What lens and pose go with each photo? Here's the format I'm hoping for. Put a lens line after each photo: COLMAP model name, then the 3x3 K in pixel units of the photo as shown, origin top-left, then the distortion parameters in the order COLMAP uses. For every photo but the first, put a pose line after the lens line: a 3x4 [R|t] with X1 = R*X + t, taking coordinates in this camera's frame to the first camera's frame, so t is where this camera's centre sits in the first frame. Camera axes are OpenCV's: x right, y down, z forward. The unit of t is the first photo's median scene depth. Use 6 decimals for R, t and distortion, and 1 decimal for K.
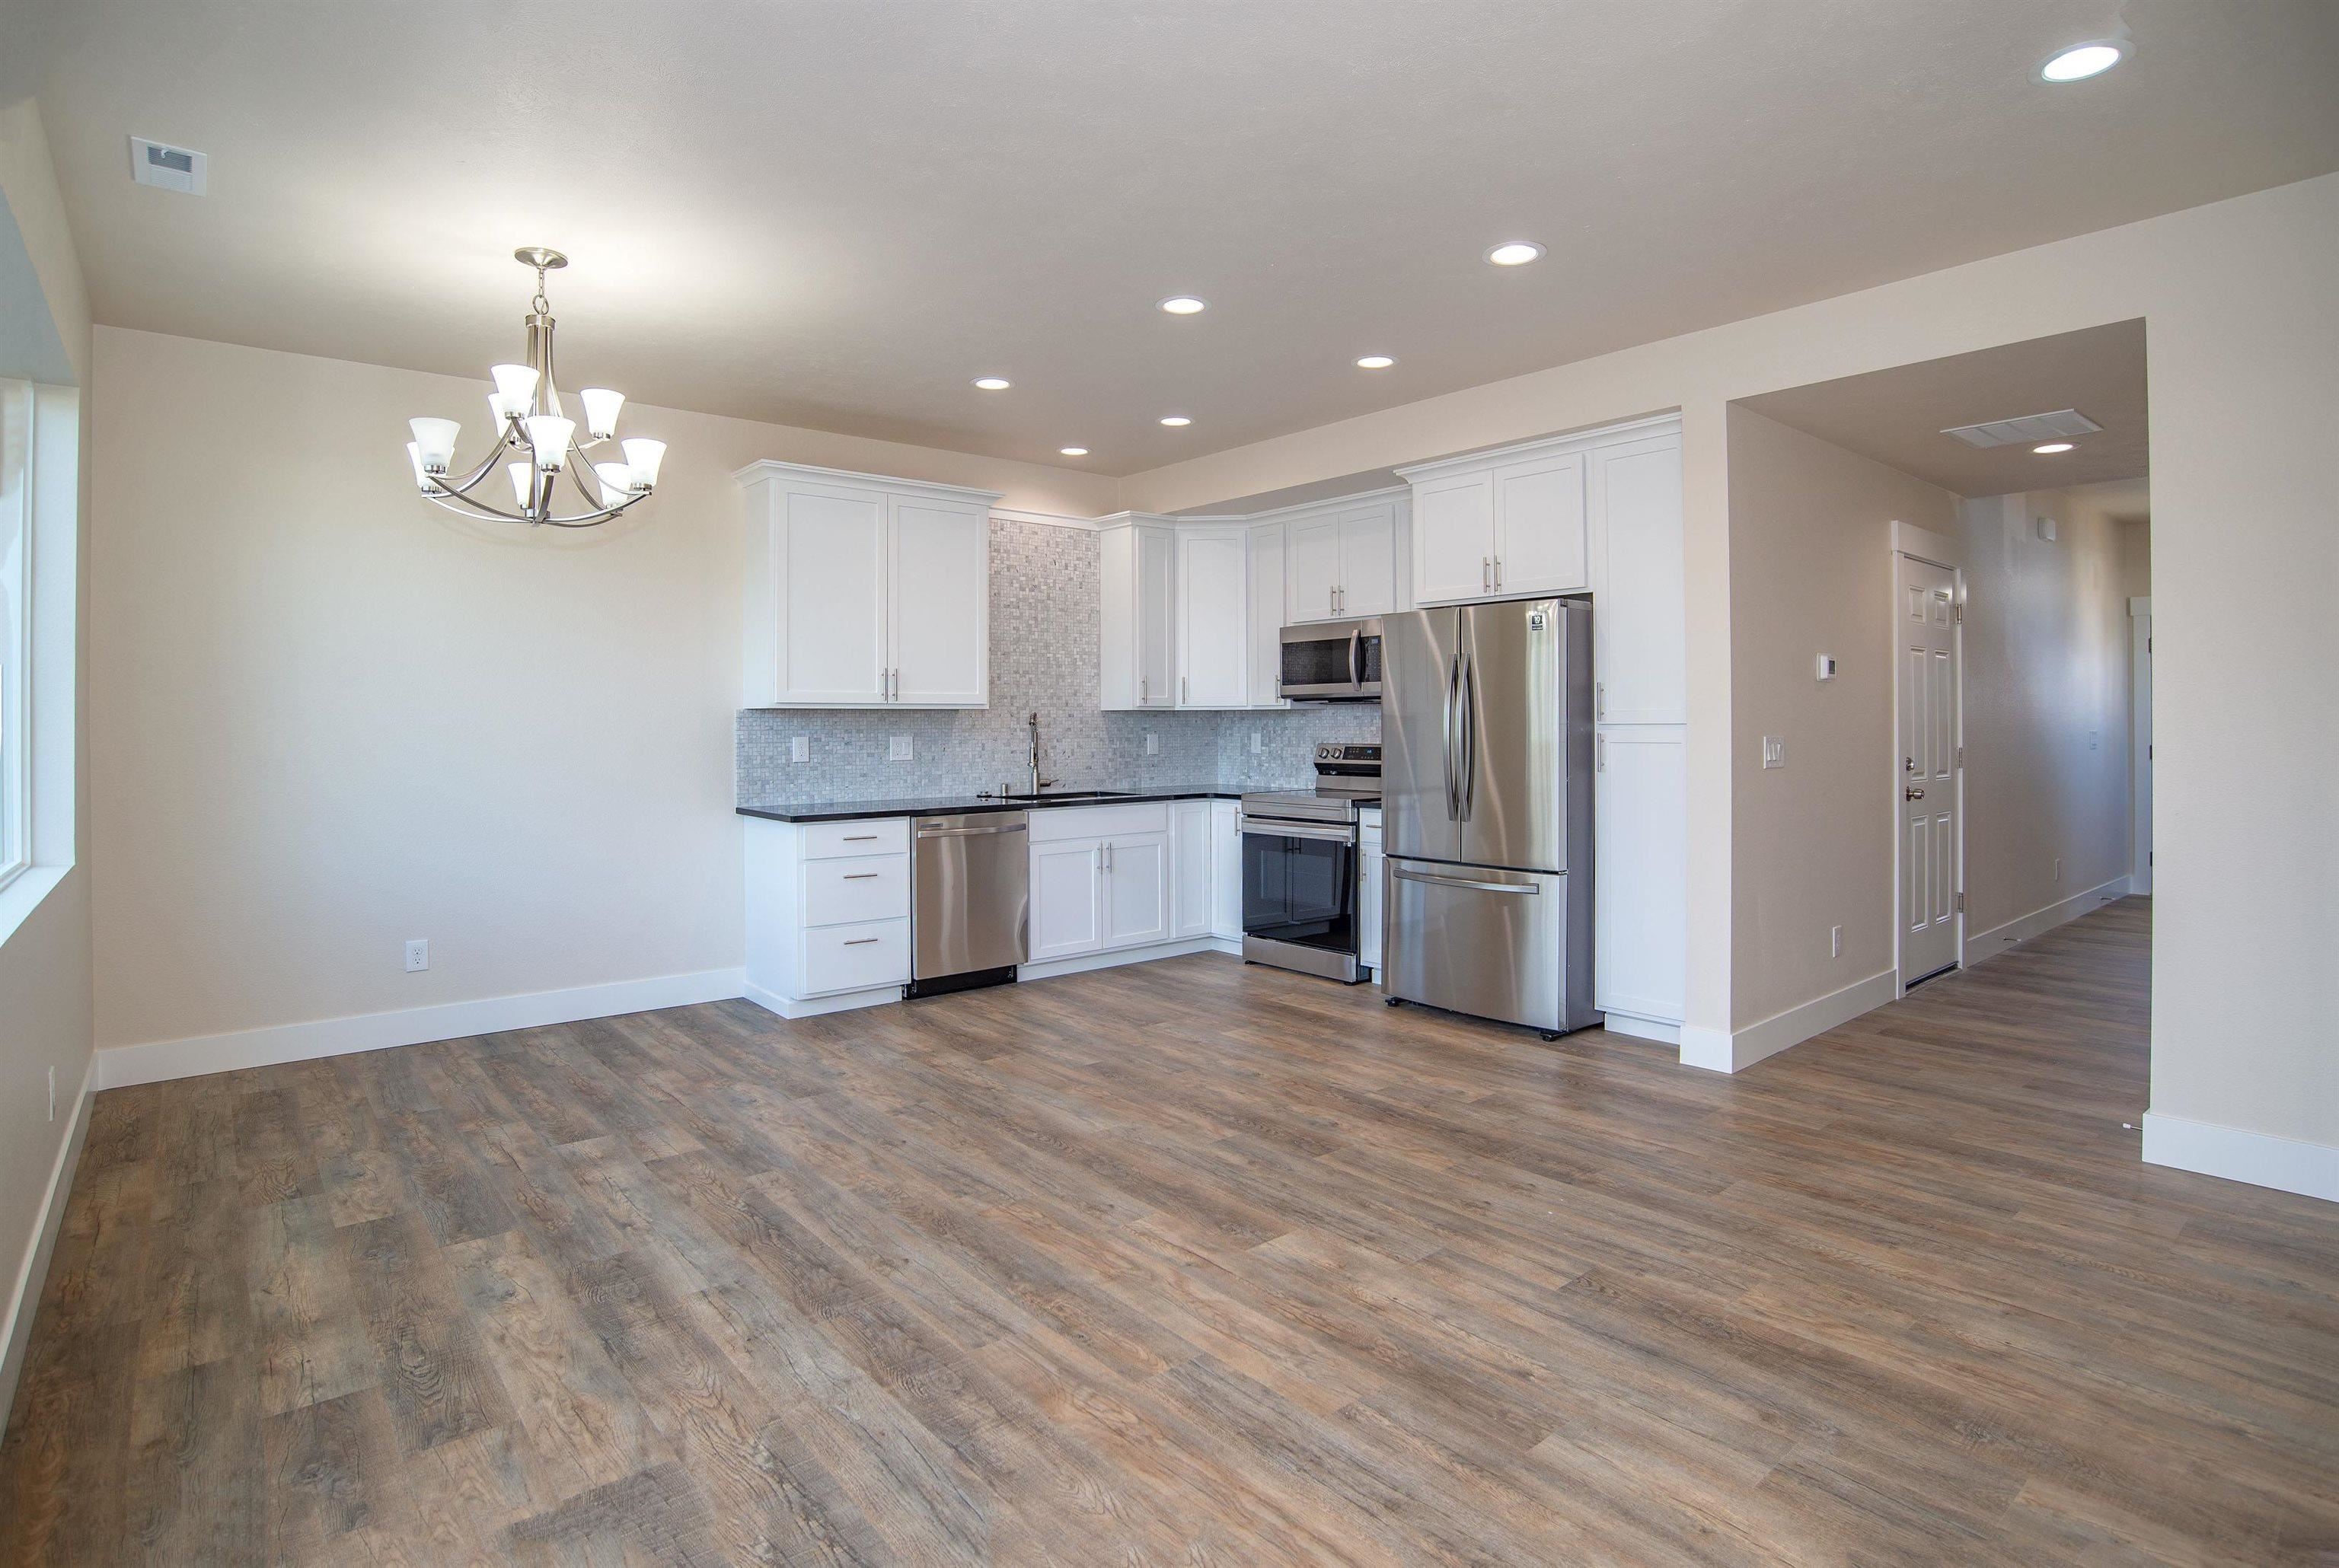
lens RADIAL K [[1252.1, 0, 1211.2], [0, 1252.1, 738.0], [0, 0, 1]] dist [-0.053291, 0.000042]
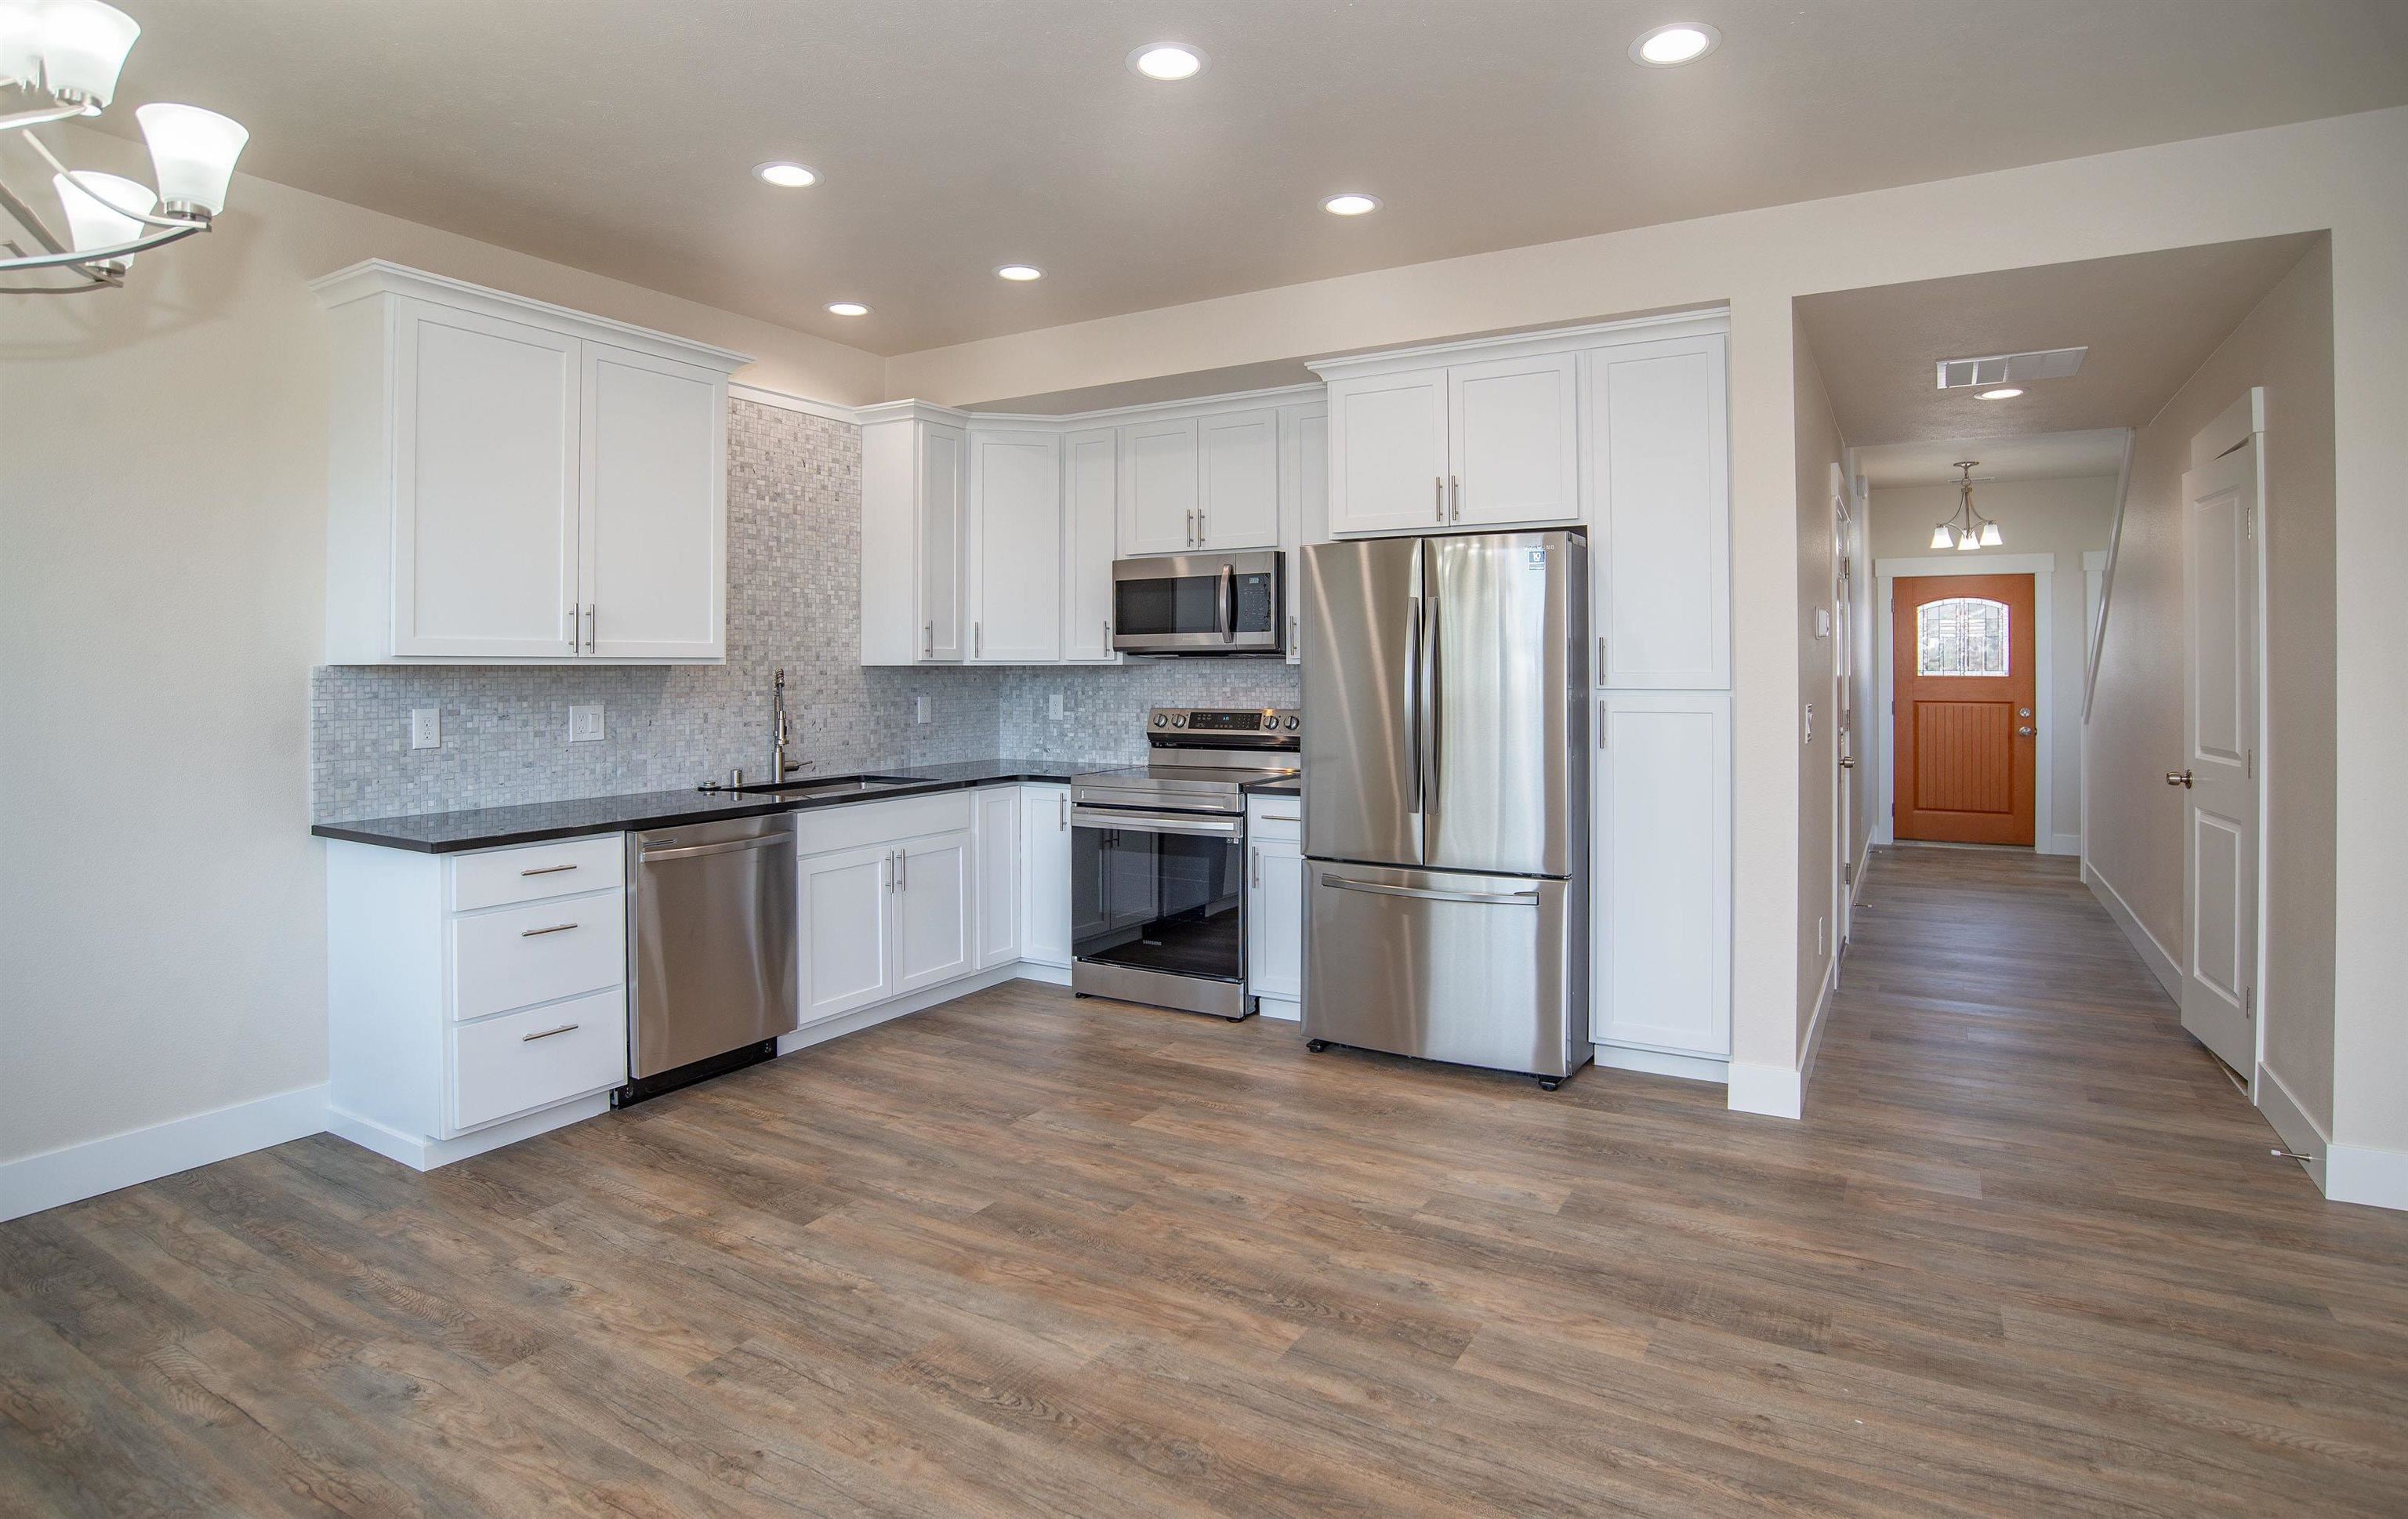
lens RADIAL K [[1268.0, 0, 1268.6], [0, 1268.0, 675.3], [0, 0, 1]] dist [-0.053788, 0.014687]
pose [[0.938996, 0.000115, 0.343928, -0.149094], [0.002628, 0.999968, -0.007508, -0.012701], [-0.343918, 0.007953, 0.938966, 0.266166]]
